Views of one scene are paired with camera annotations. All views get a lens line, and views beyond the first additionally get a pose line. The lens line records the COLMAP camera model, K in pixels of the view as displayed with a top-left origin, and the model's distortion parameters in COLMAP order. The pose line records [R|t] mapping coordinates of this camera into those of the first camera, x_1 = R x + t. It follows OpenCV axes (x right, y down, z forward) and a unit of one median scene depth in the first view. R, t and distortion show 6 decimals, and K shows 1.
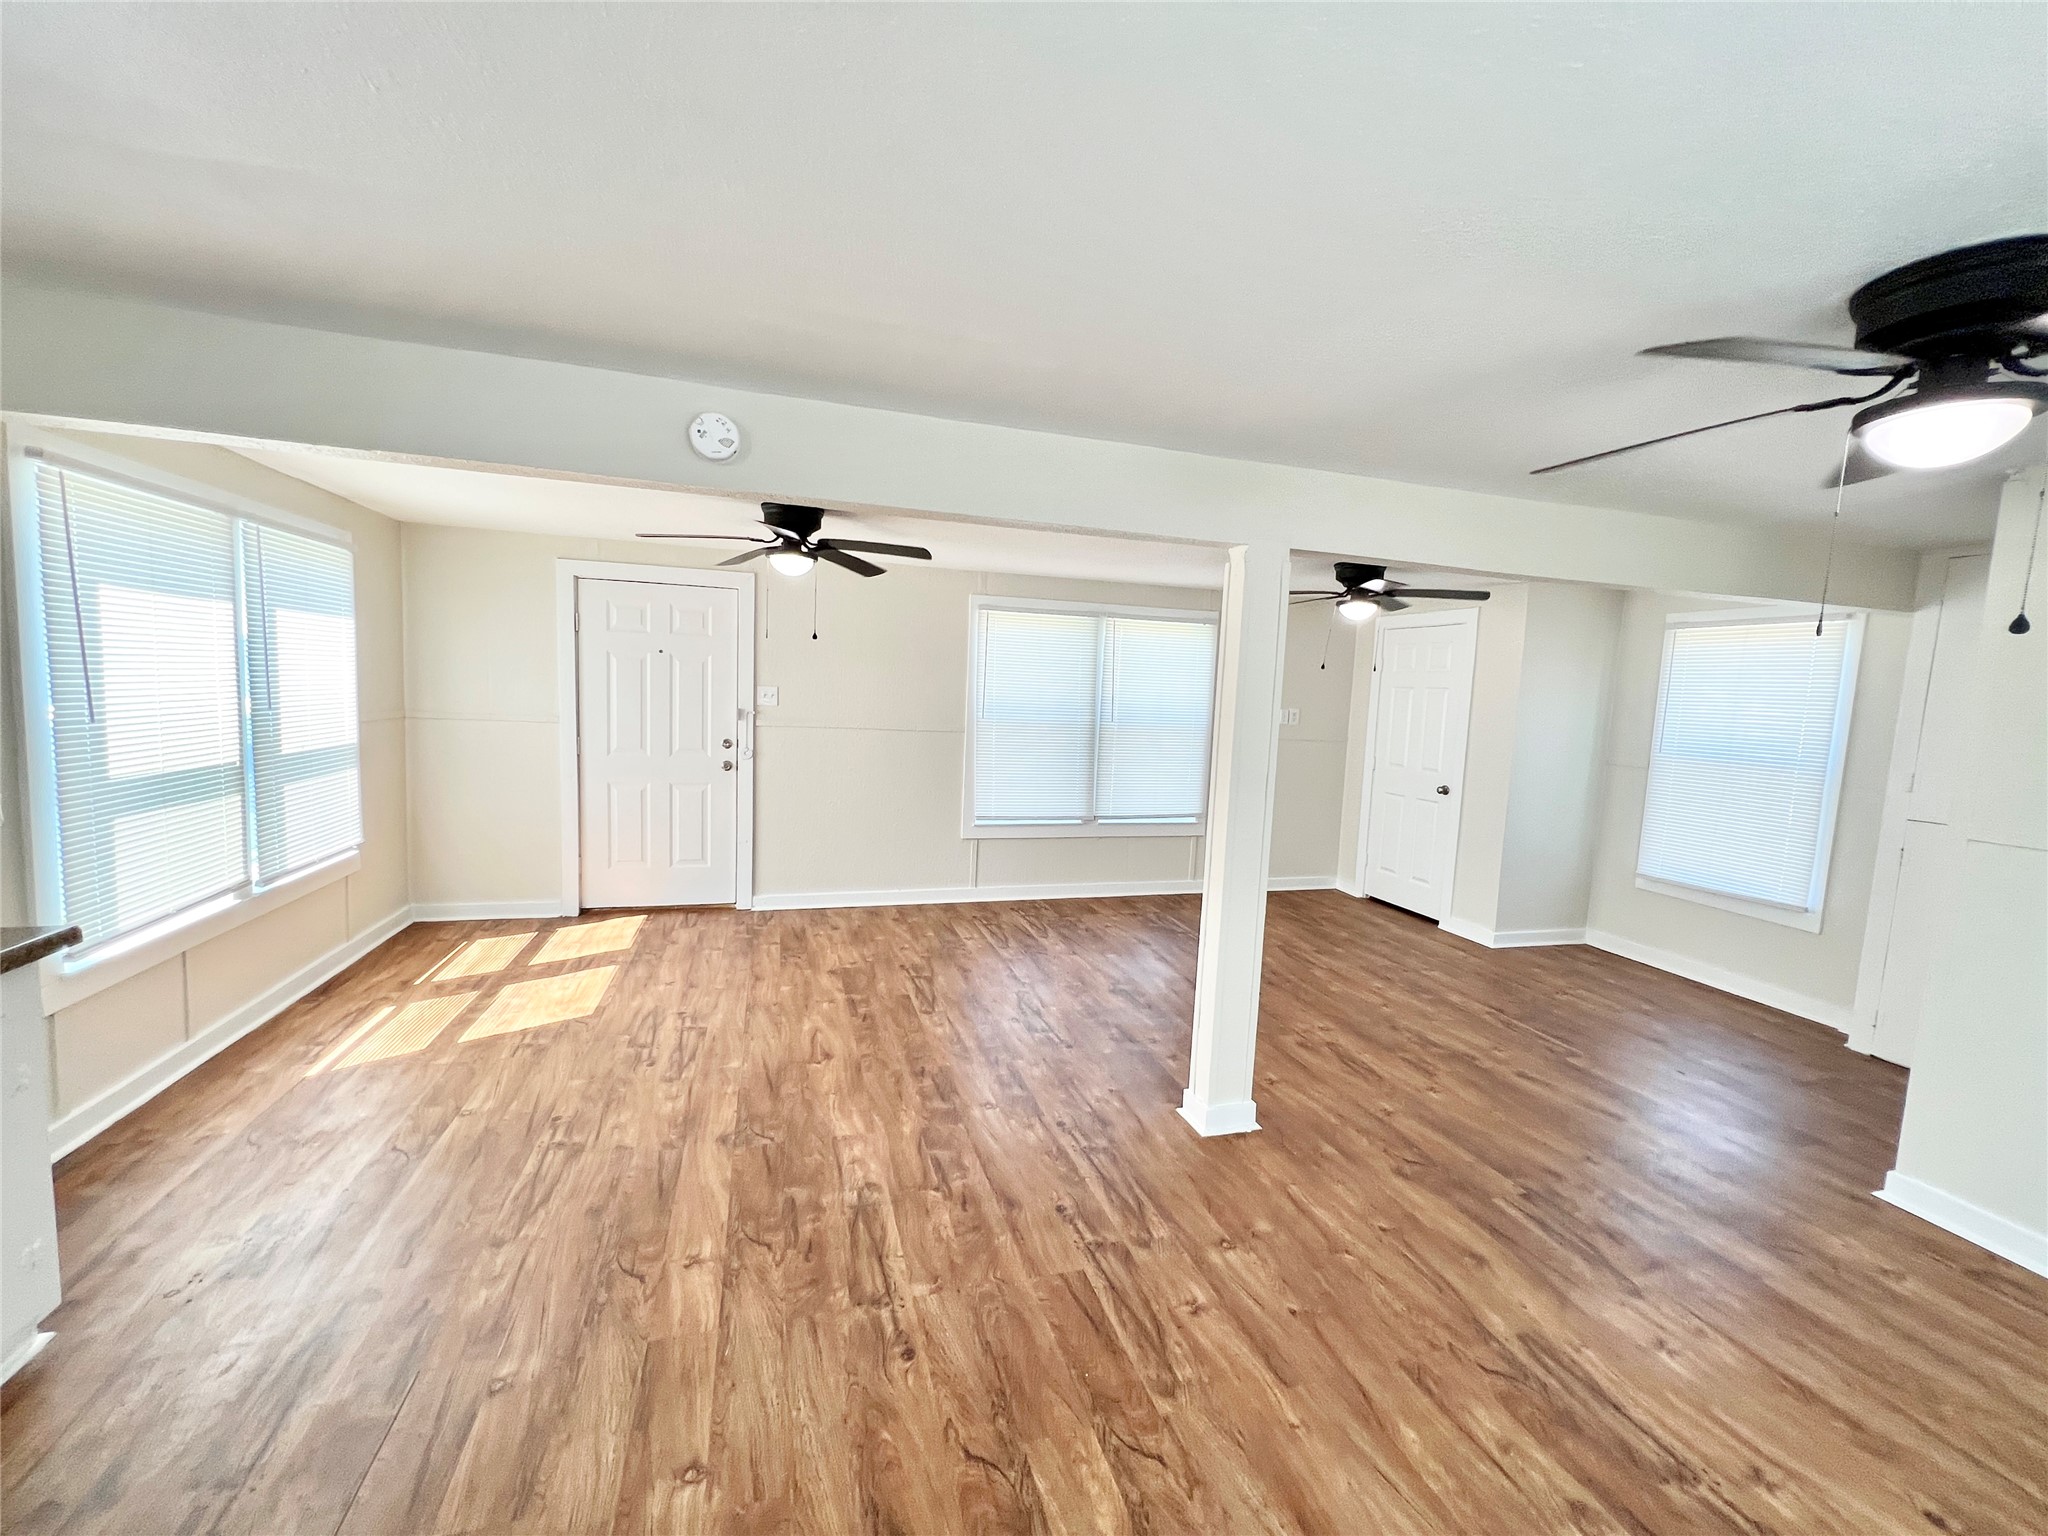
lens RADIAL K [[826.0, 0, 1022.6], [0, 826.0, 767.3], [0, 0, 1]] dist [-0.001220, 0.001018]
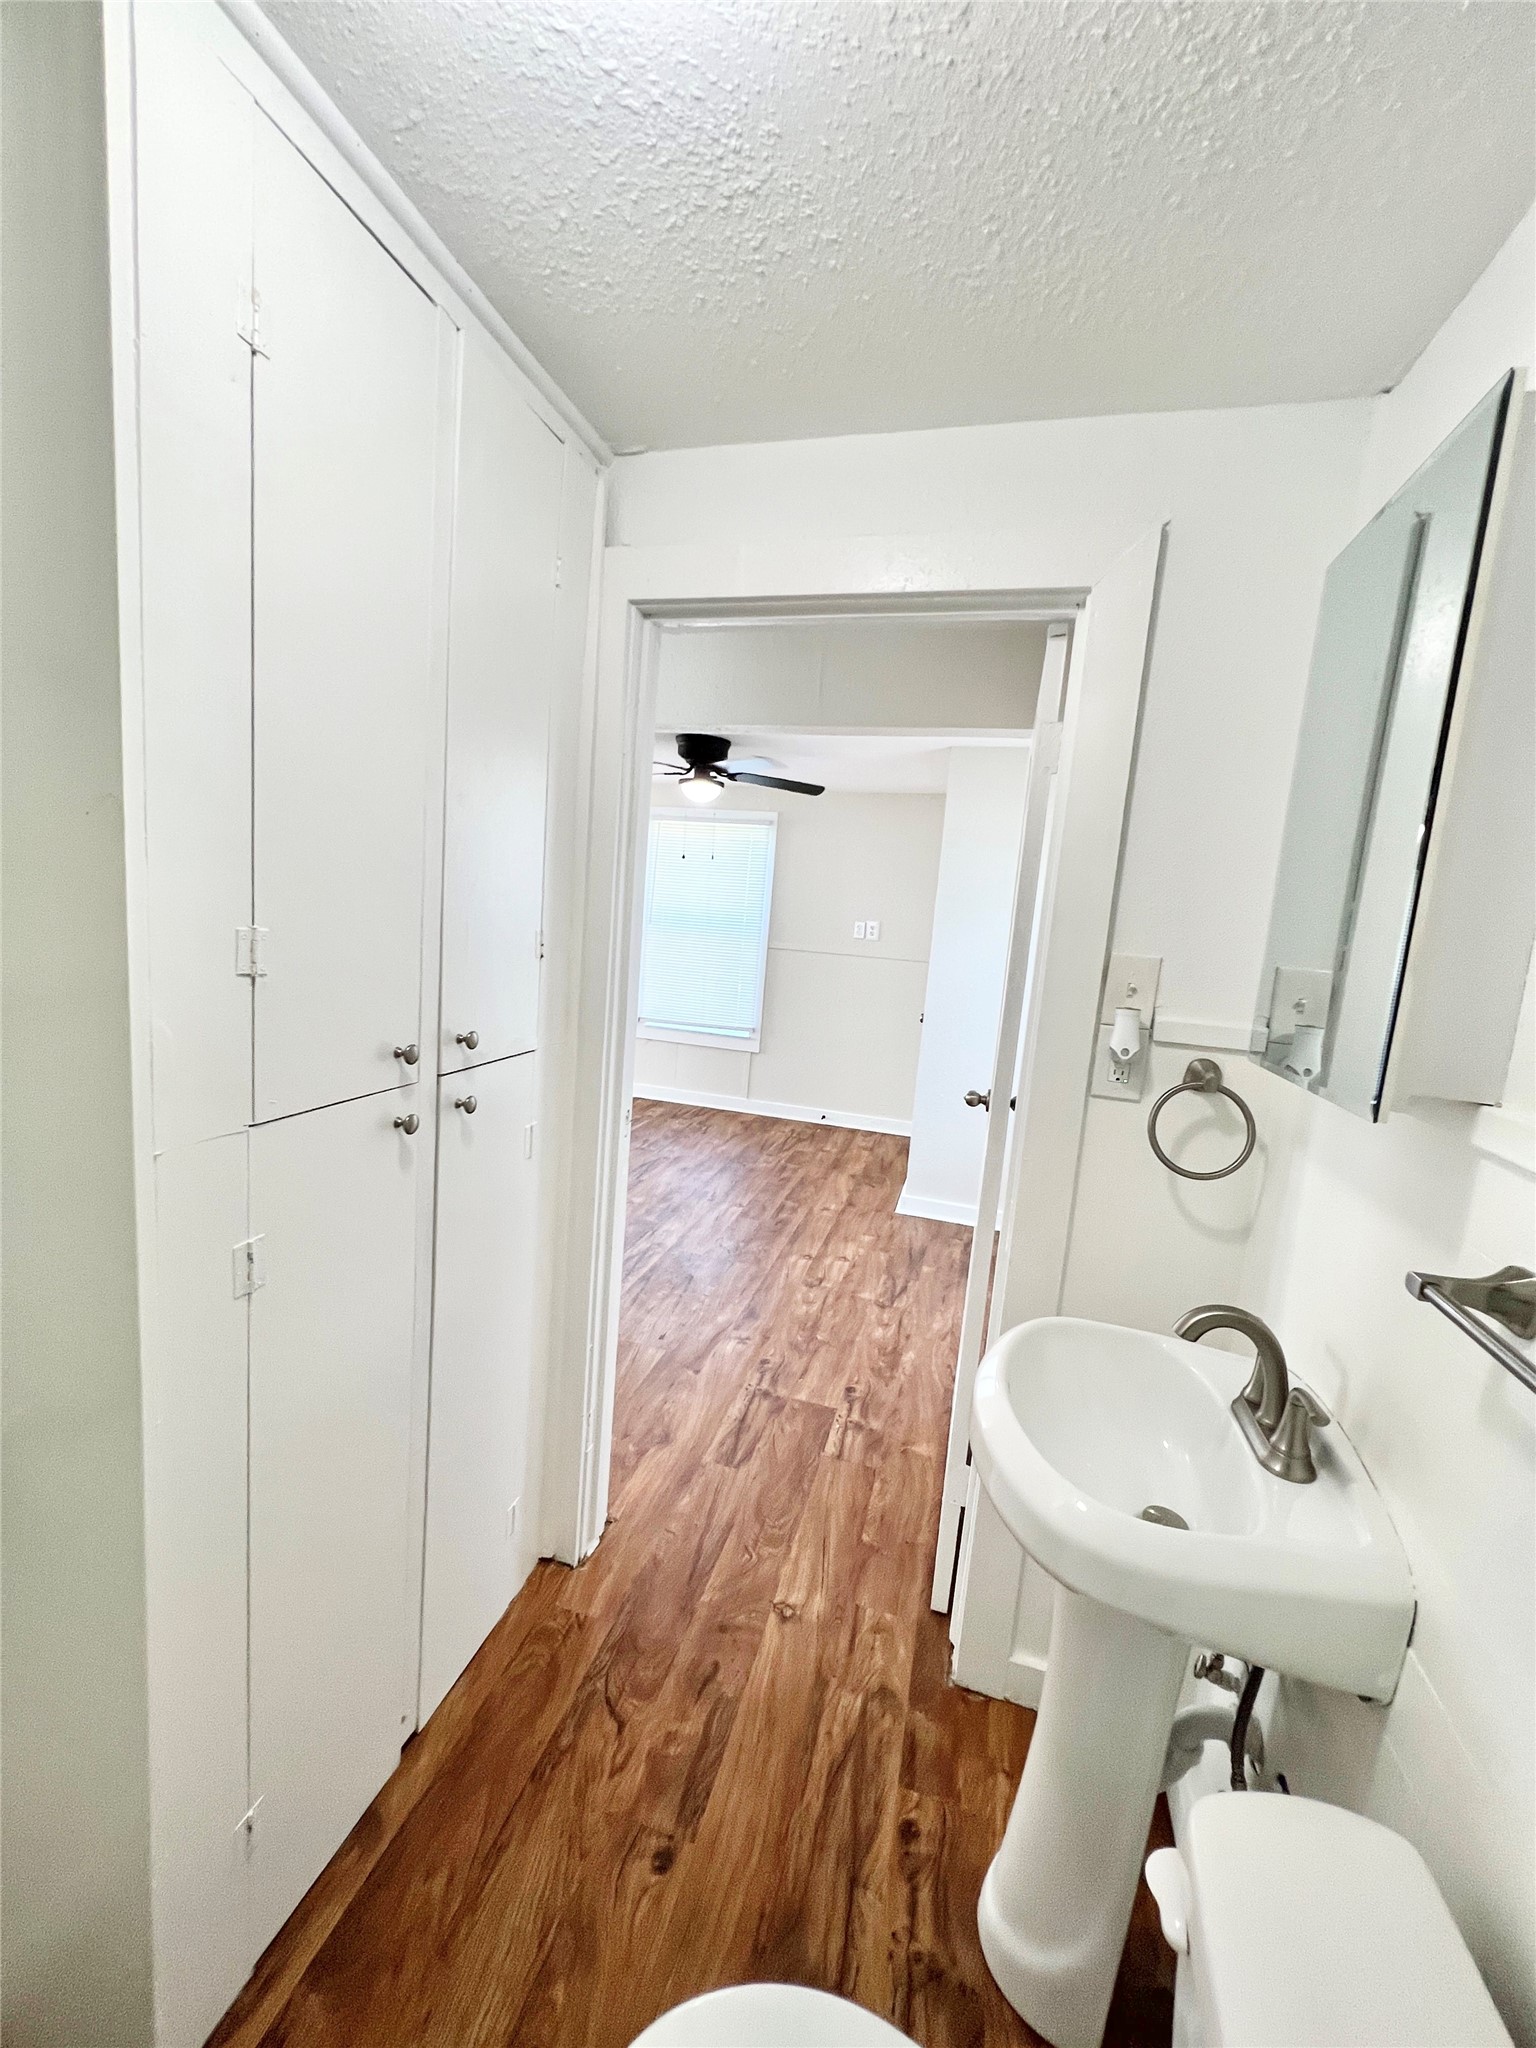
lens RADIAL K [[826.0, 0, 768.0], [0, 826.0, 1024.0], [0, 0, 1]] dist [-0.001220, 0.001018]
pose [[0.850031, 0.099147, -0.517317, 1.491269], [-0.097817, 0.994754, 0.029922, 0.045568], [0.517570, 0.025168, 0.855271, 0.437414]]
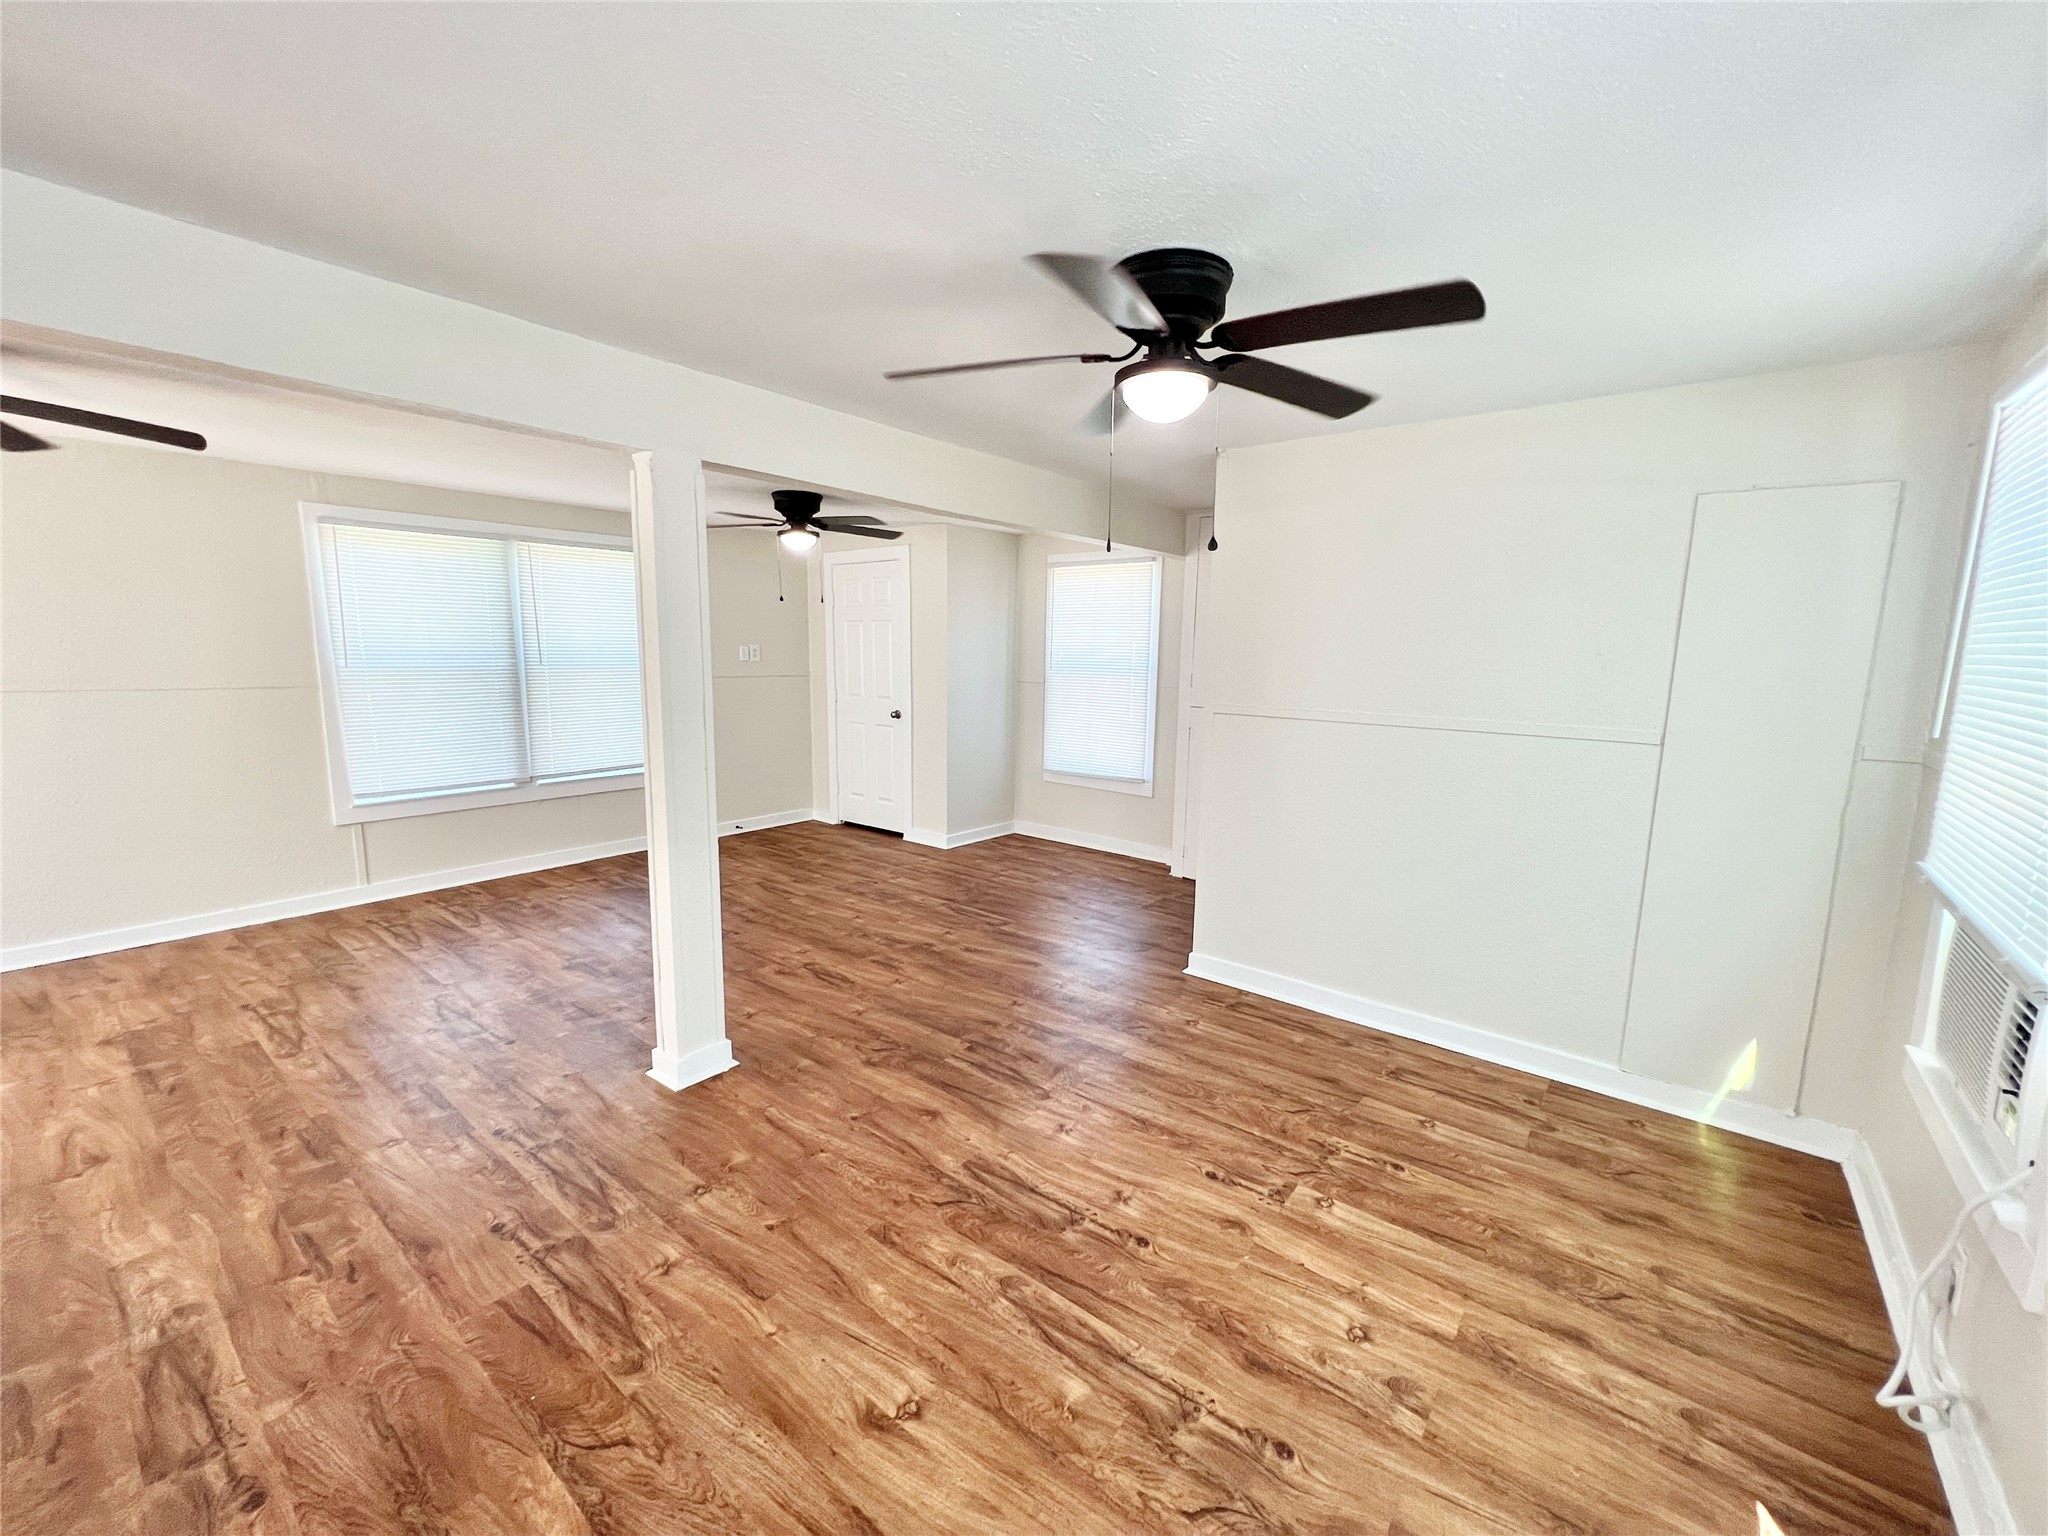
lens RADIAL K [[826.0, 0, 1022.6], [0, 826.0, 767.3], [0, 0, 1]] dist [-0.001220, 0.001018]
pose [[0.821607, -0.111984, 0.558947, 0.055478], [0.075655, 0.993262, 0.087790, 0.025490], [-0.565012, -0.029842, 0.824543, 0.008609]]
